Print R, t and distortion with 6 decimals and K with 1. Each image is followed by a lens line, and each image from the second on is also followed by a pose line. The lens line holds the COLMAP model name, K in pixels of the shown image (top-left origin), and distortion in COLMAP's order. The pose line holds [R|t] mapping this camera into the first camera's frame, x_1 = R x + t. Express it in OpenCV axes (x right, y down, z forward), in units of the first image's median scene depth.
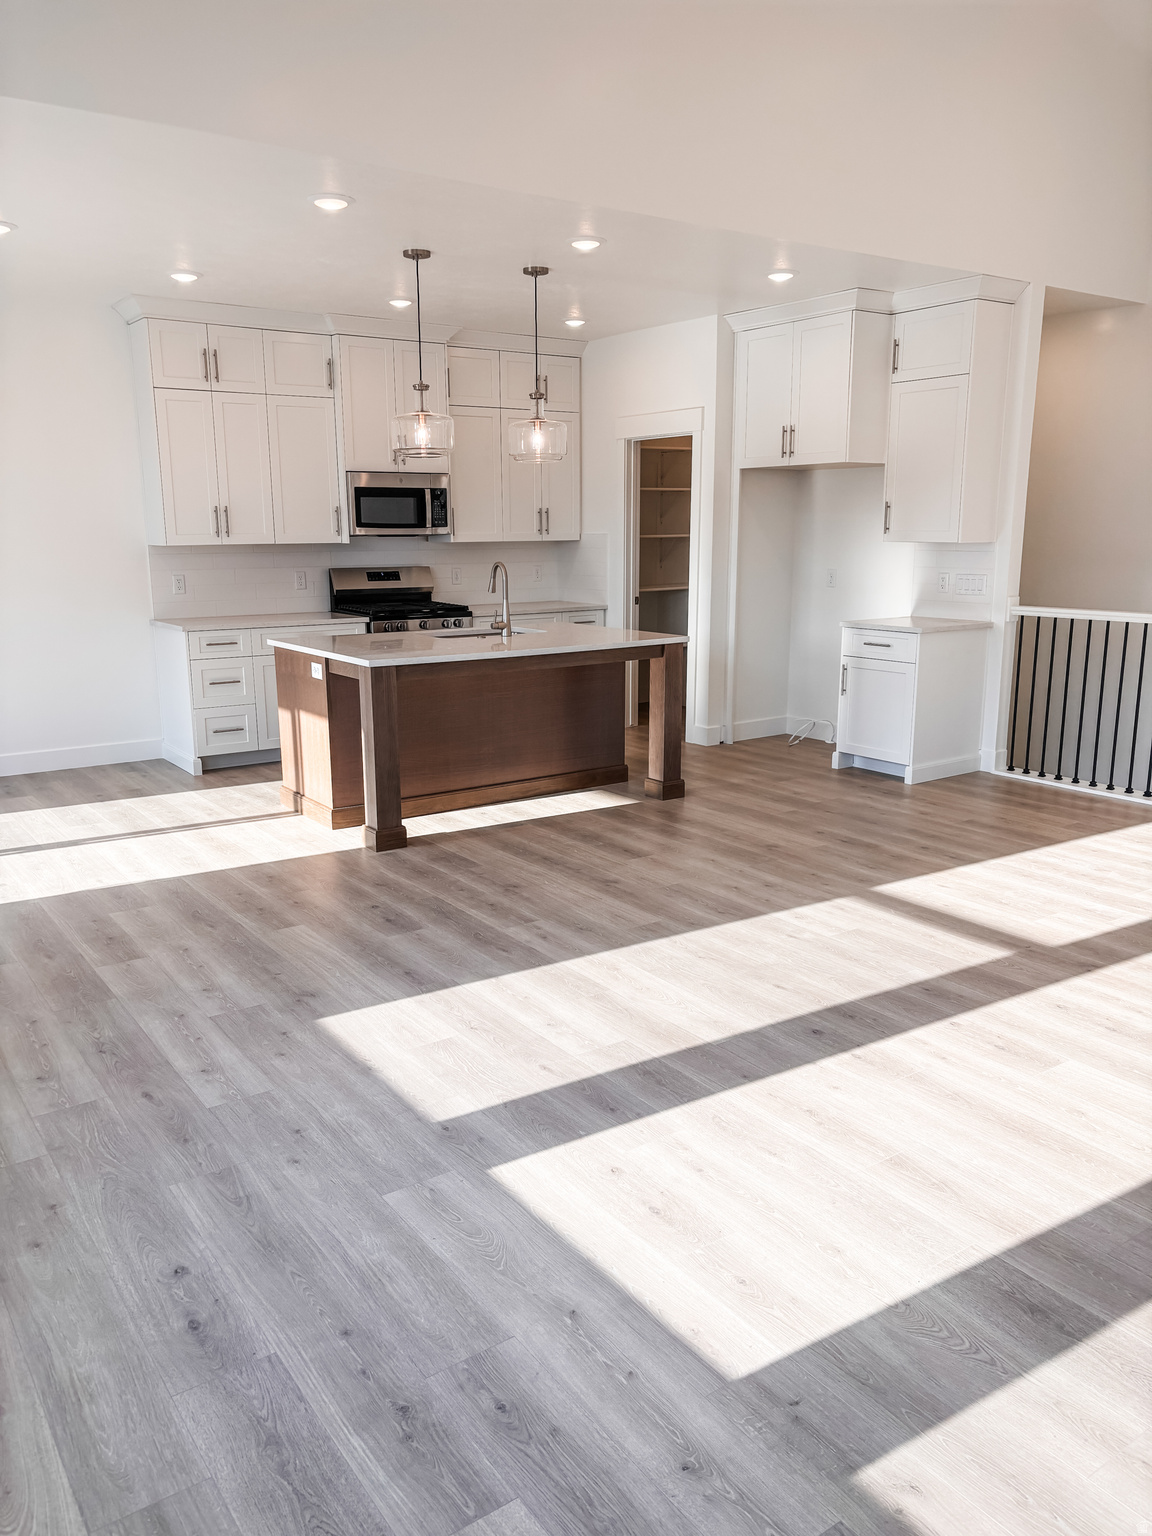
lens RADIAL K [[1177.9, 0, 576.0], [0, 1177.9, 768.0], [0, 0, 1]] dist [0.072235, -0.089683]
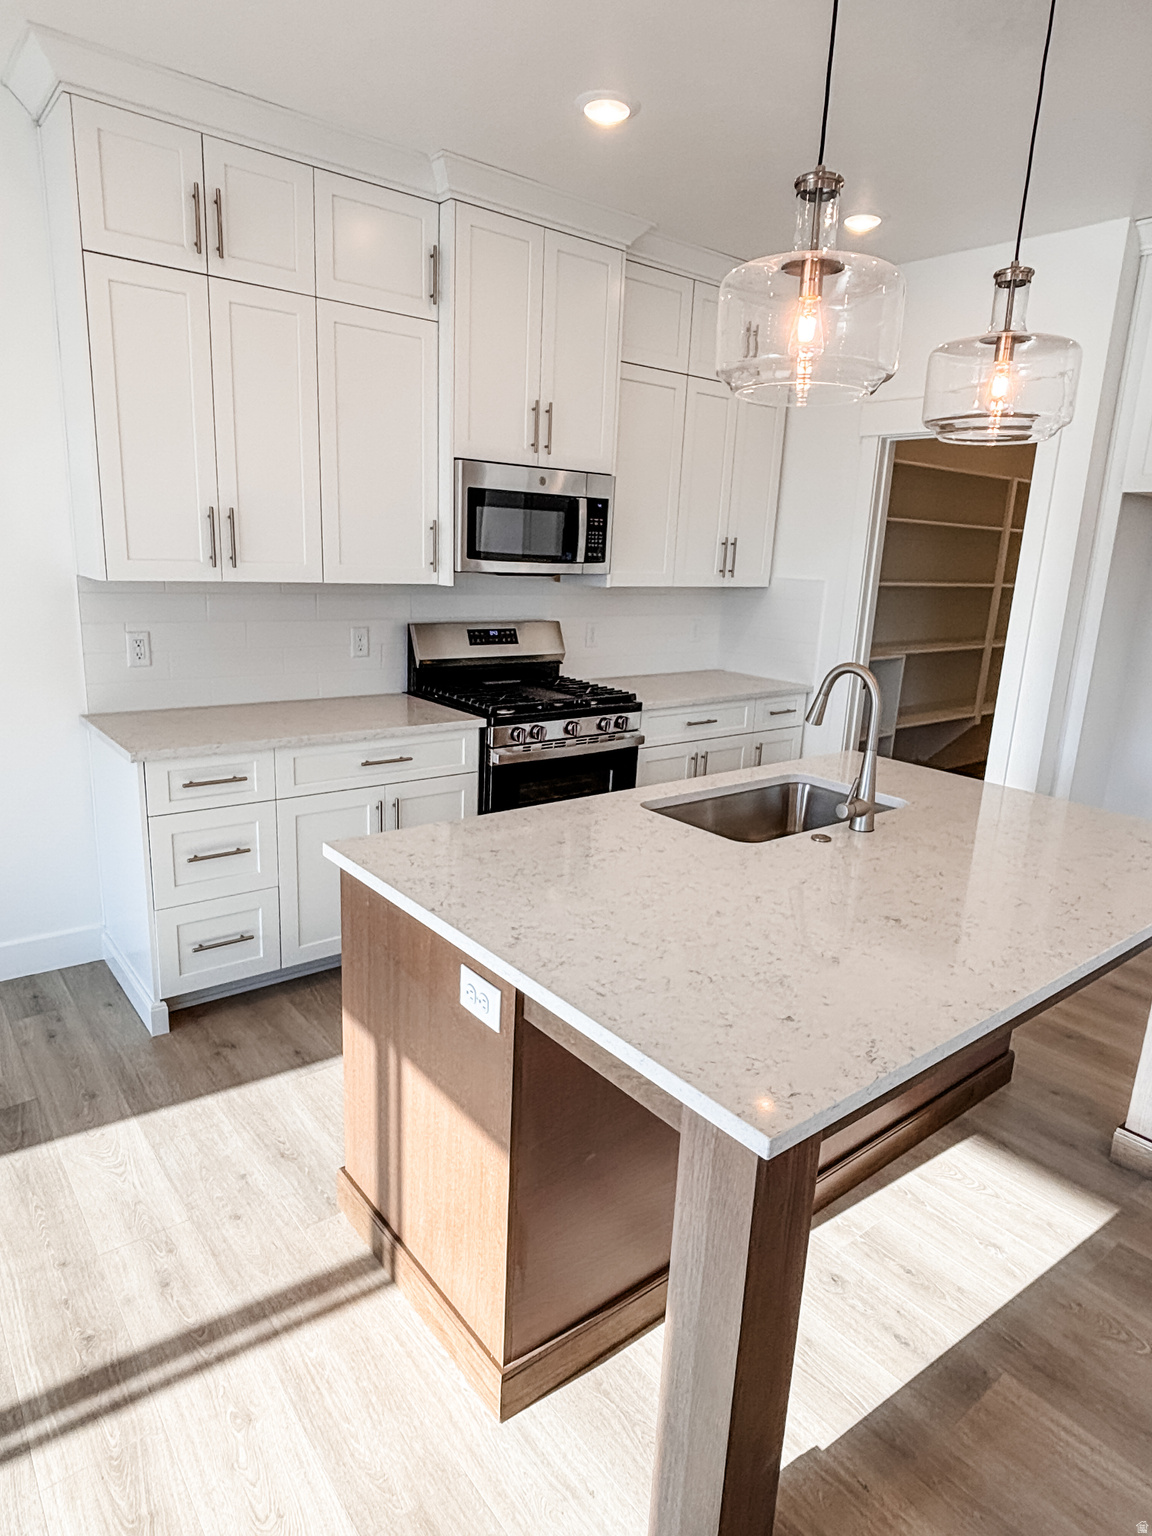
lens RADIAL K [[900.7, 0, 587.3], [0, 900.7, 760.8], [0, 0, 1]] dist [0.036172, -0.045135]
pose [[0.996086, 0.033965, 0.081599, -0.256488], [-0.036846, 0.998740, 0.034065, -0.197307], [-0.080339, -0.036939, 0.996083, 0.897344]]
